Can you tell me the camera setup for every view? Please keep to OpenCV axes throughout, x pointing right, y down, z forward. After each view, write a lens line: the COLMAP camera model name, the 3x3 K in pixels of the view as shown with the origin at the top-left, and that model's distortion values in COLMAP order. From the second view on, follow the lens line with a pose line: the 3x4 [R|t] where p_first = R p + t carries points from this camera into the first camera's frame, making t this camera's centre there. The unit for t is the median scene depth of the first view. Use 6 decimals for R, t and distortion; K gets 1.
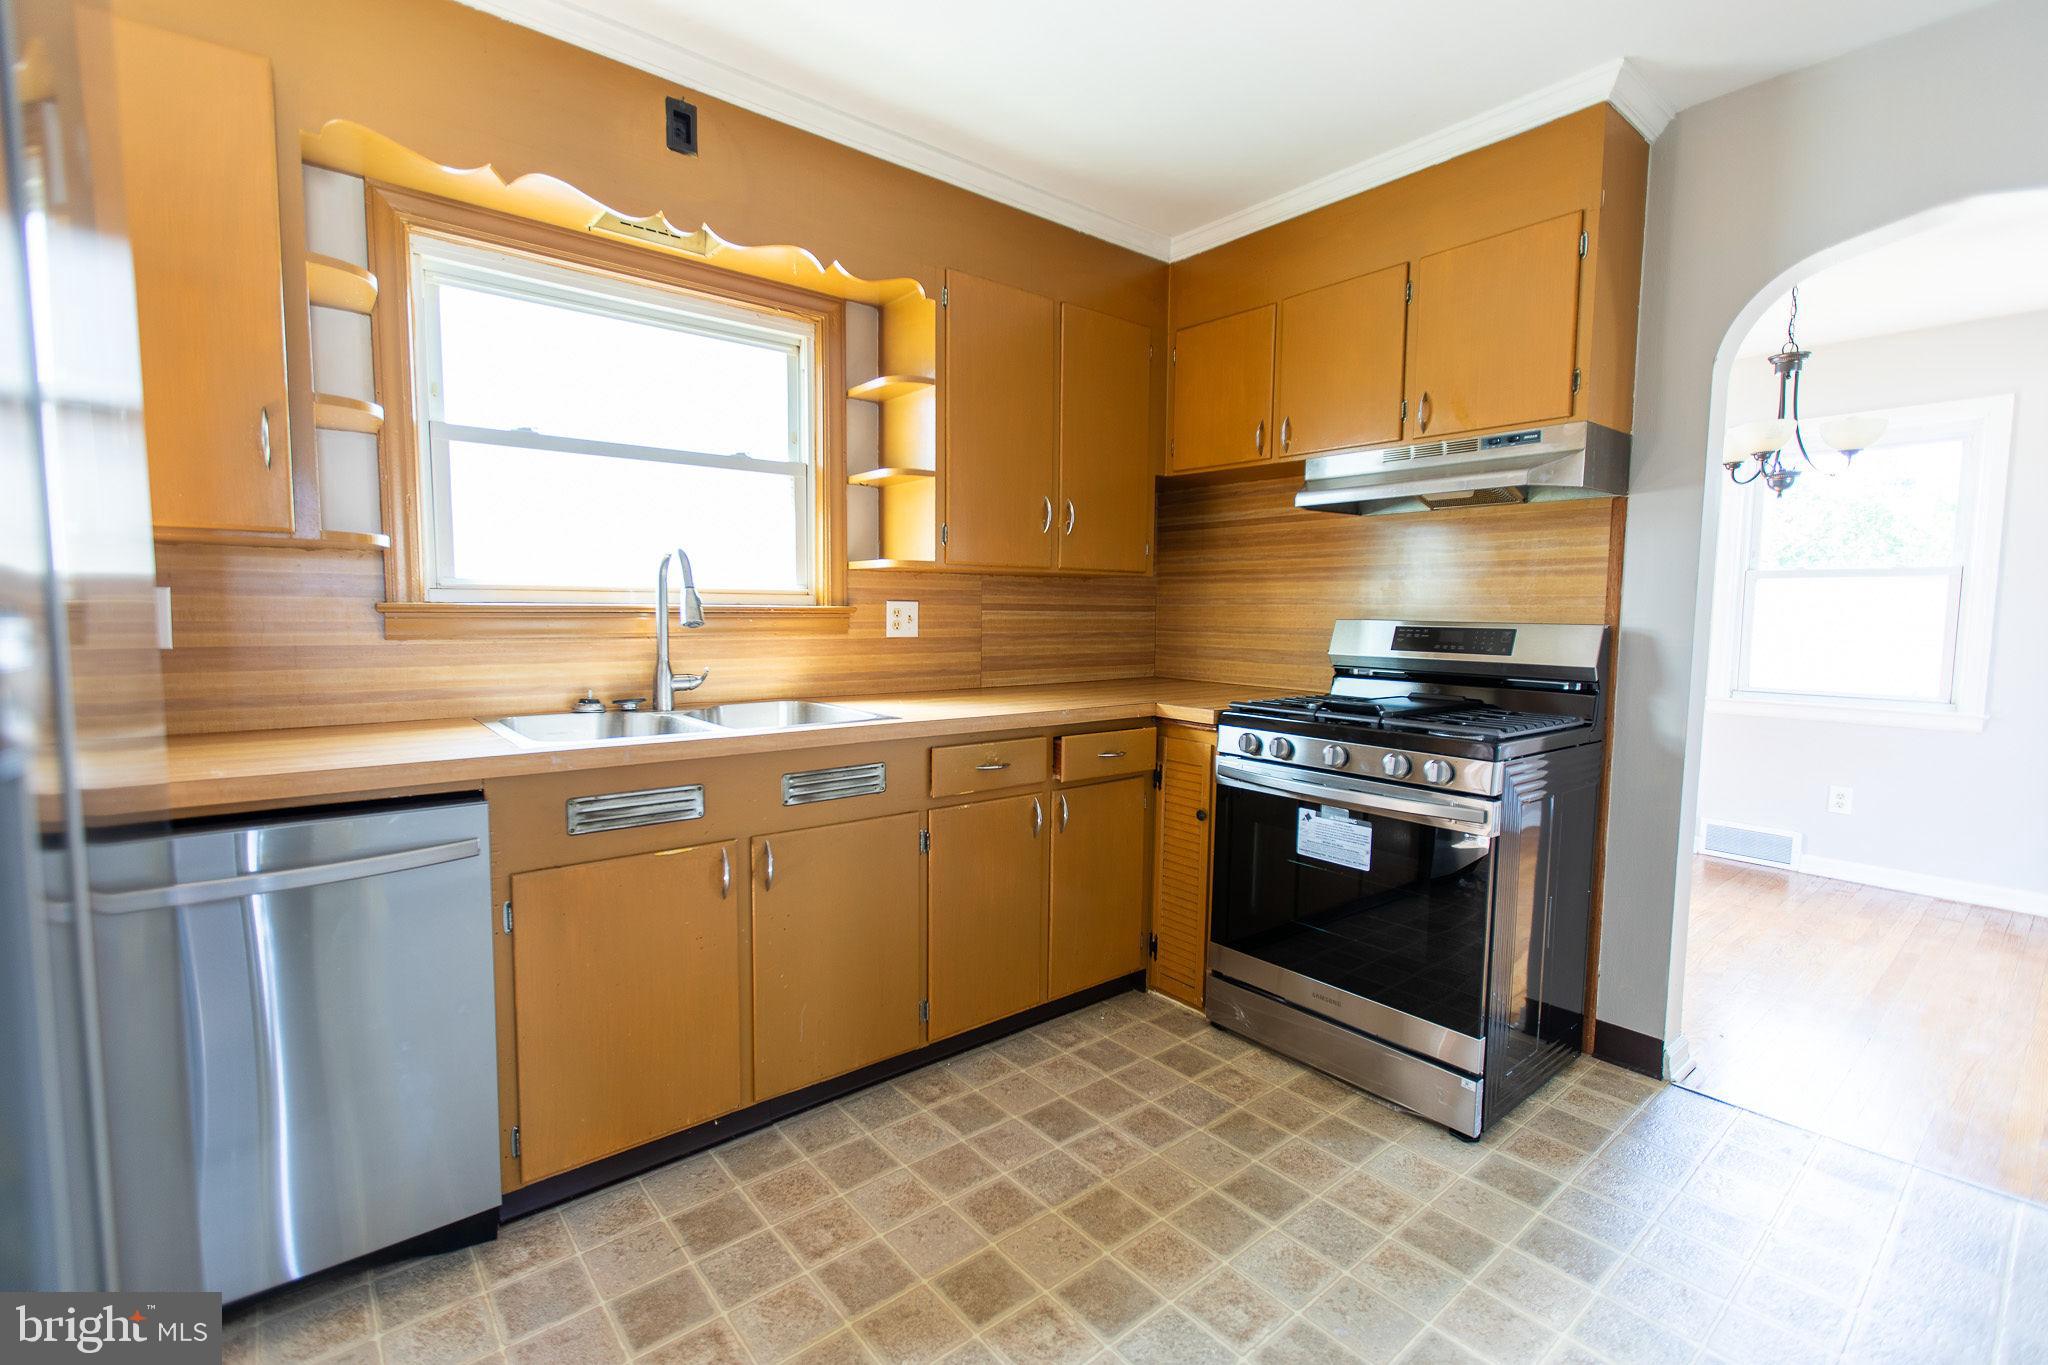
lens RADIAL K [[924.1, 0, 1024.0], [0, 924.1, 682.5], [0, 0, 1]] dist [-0.039495, 0.010495]
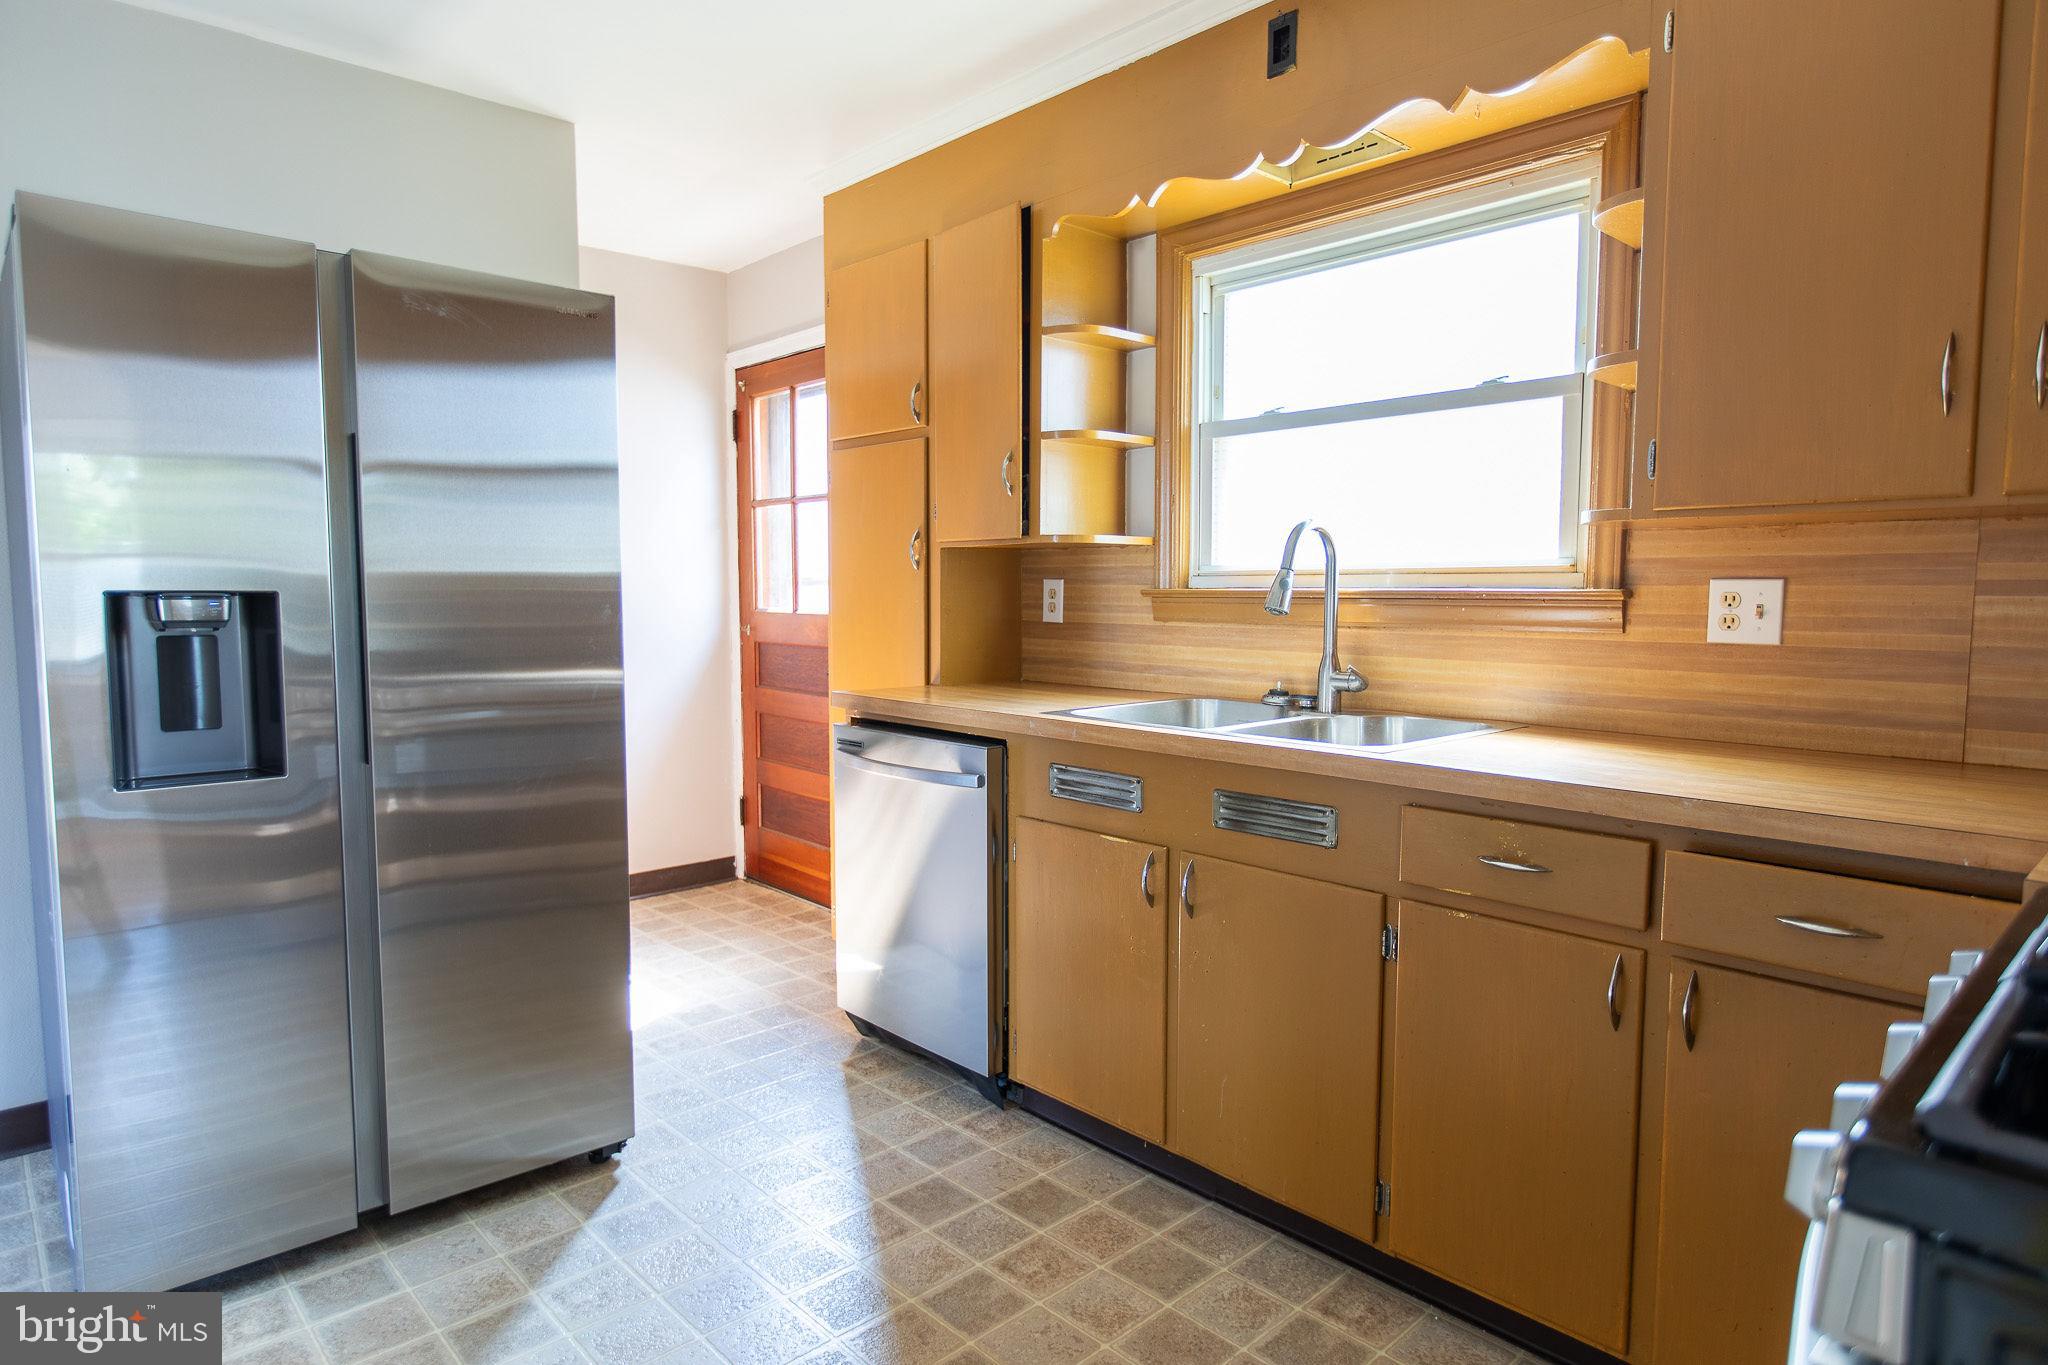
lens RADIAL K [[1202.6, 0, 1024.0], [0, 1202.6, 682.5], [0, 0, 1]] dist [-0.033747, -0.000327]
pose [[0.009074, 0.067410, -0.997684, 0.747643], [-0.077958, 0.994736, 0.066502, -0.051473], [0.996915, 0.077174, 0.014281, 0.726228]]
